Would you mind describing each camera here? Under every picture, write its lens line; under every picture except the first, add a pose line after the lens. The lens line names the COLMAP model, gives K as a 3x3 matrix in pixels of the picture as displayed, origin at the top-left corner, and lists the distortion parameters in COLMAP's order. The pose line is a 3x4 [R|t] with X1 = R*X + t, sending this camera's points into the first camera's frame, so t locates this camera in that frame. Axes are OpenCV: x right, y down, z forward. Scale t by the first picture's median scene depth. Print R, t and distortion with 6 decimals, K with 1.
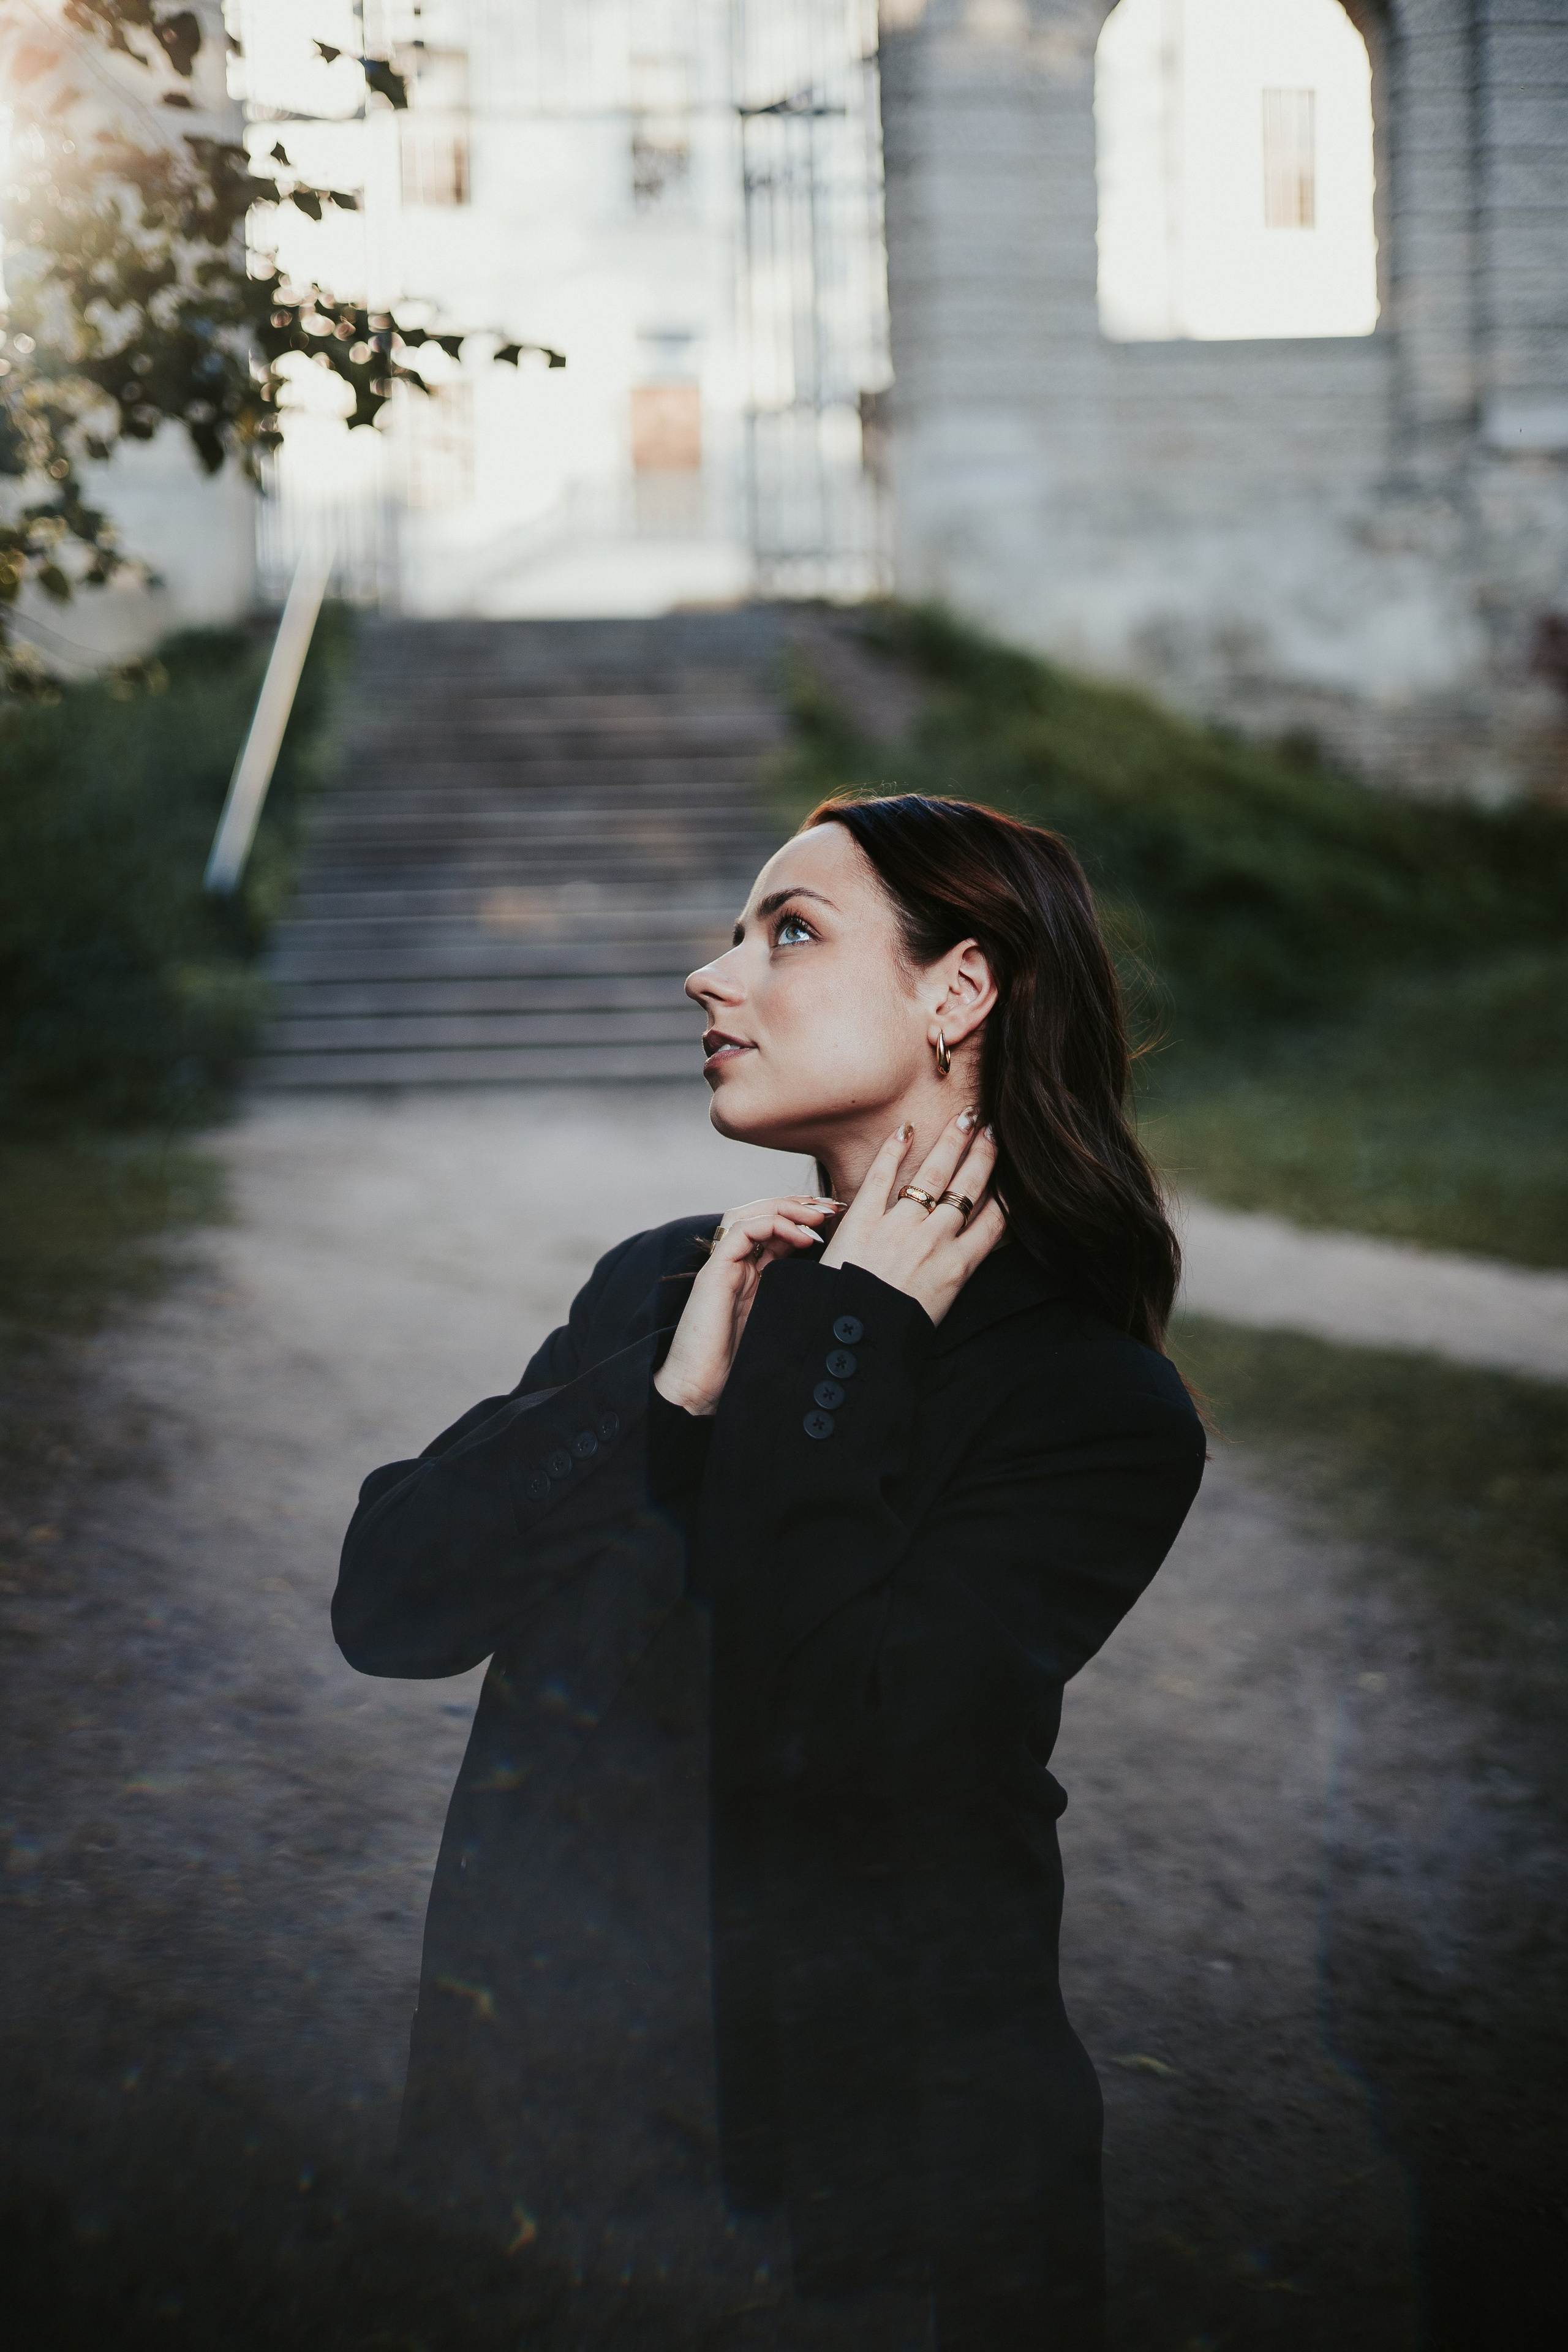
lens RADIAL K [[3383.4, 0, 791.6], [0, 3383.4, 1170.5], [0, 0, 1]] dist [-0.049017, 0.271654]
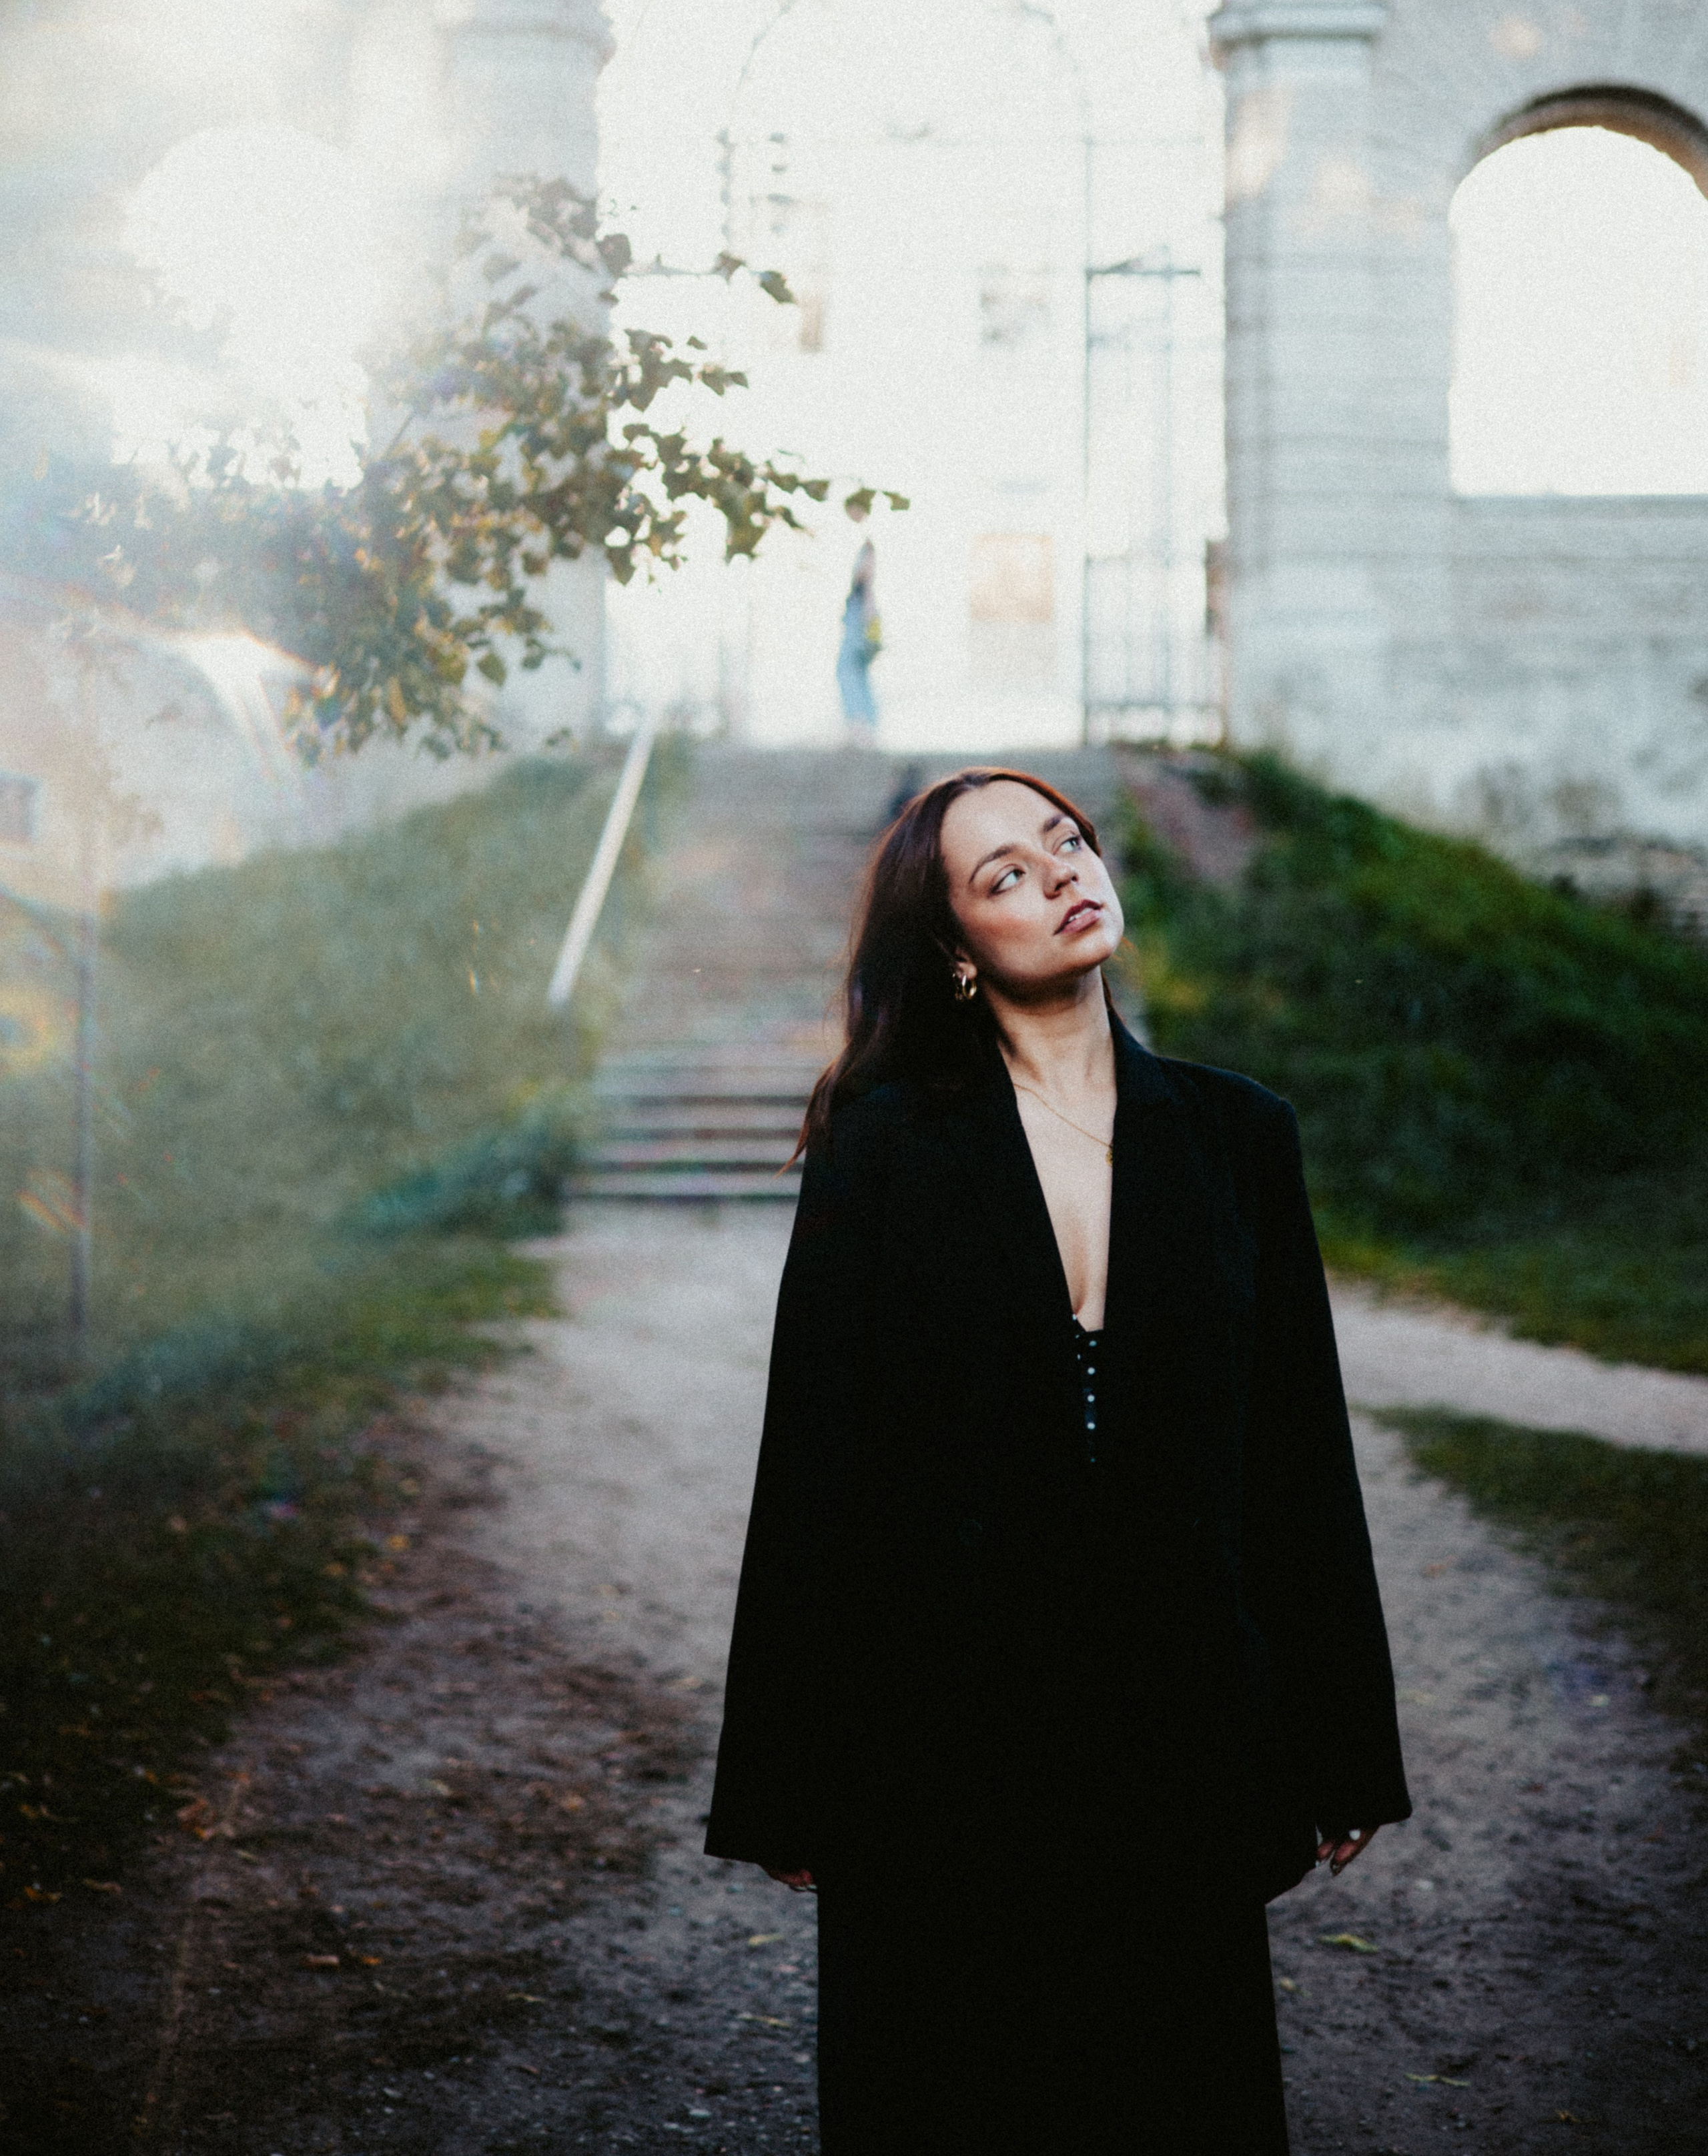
lens RADIAL K [[3622.5, 0, 857.3], [0, 3622.5, 894.6], [0, 0, 1]] dist [0.045169, -0.239082]
pose [[0.996509, 0.030171, -0.077843, 0.005610], [-0.039928, 0.991097, -0.127012, 0.017970], [0.073318, 0.129676, 0.988842, -0.074568]]
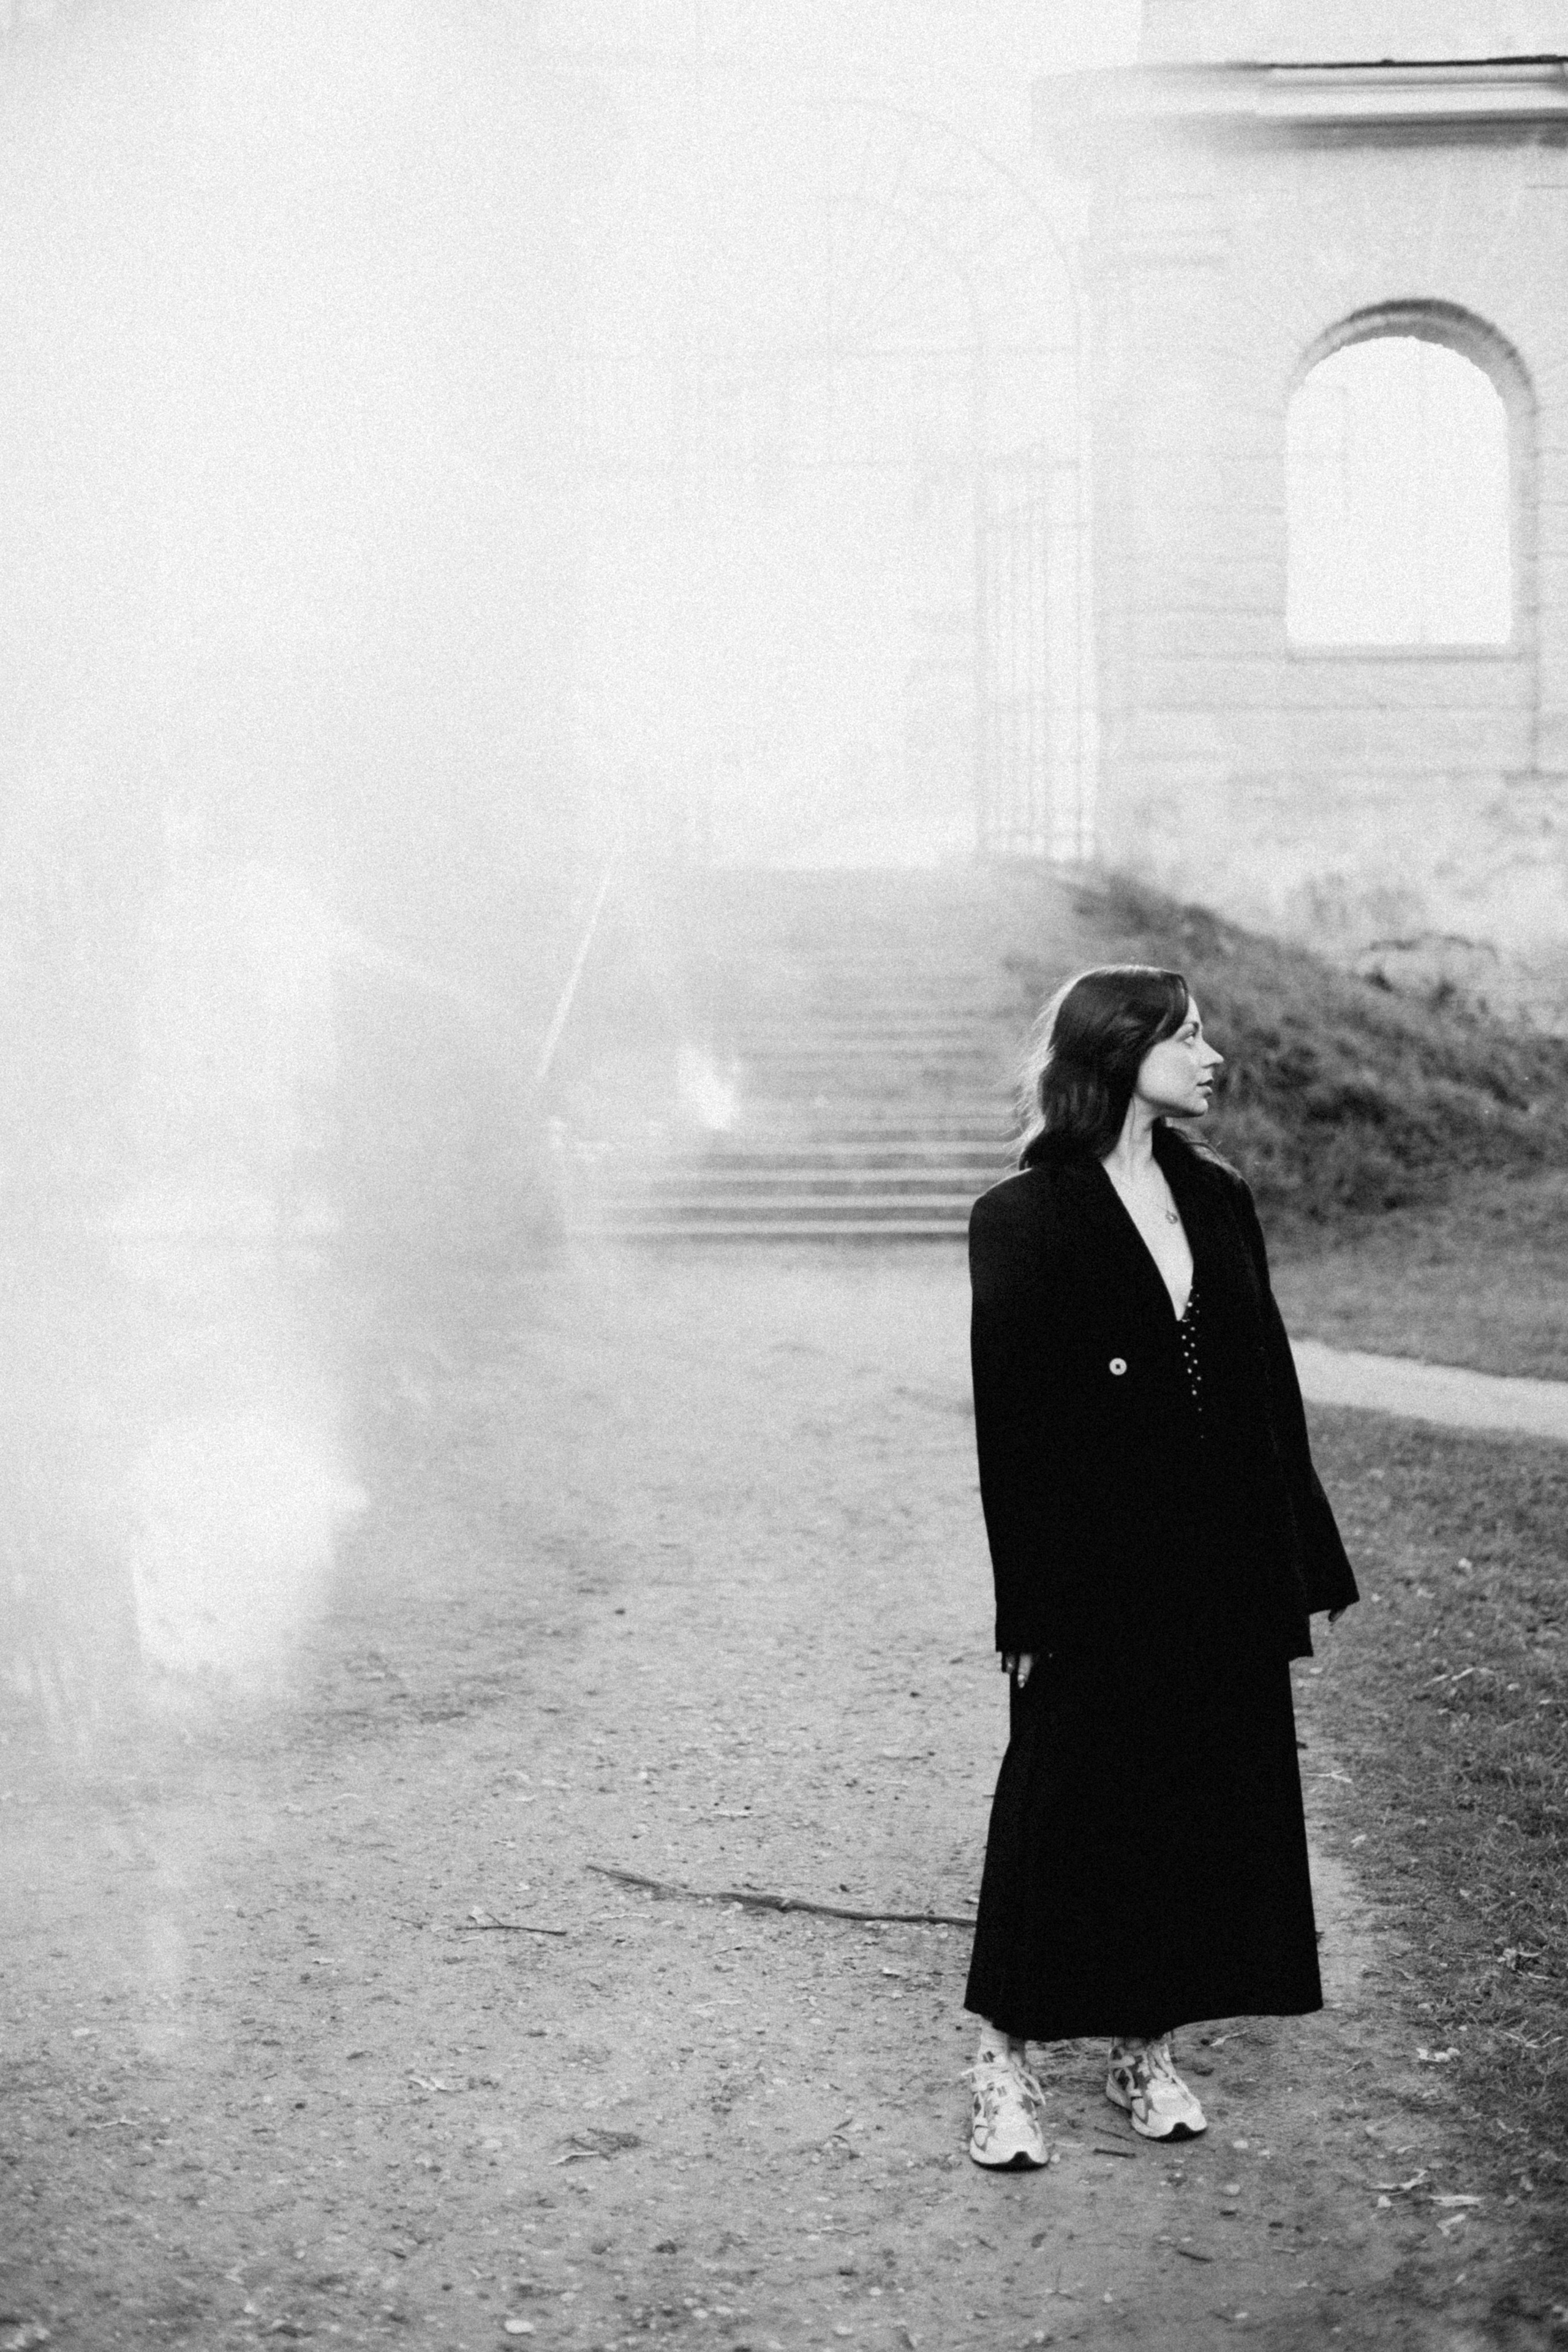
lens RADIAL K [[3314.5, 0, 780.5], [0, 3314.5, 1173.9], [0, 0, 1]] dist [-0.000619, 0.055697]
pose [[0.995502, 0.022152, -0.092109, 0.033595], [-0.028620, 0.997171, -0.069510, 0.030507], [0.090309, 0.071834, 0.993320, -0.206373]]
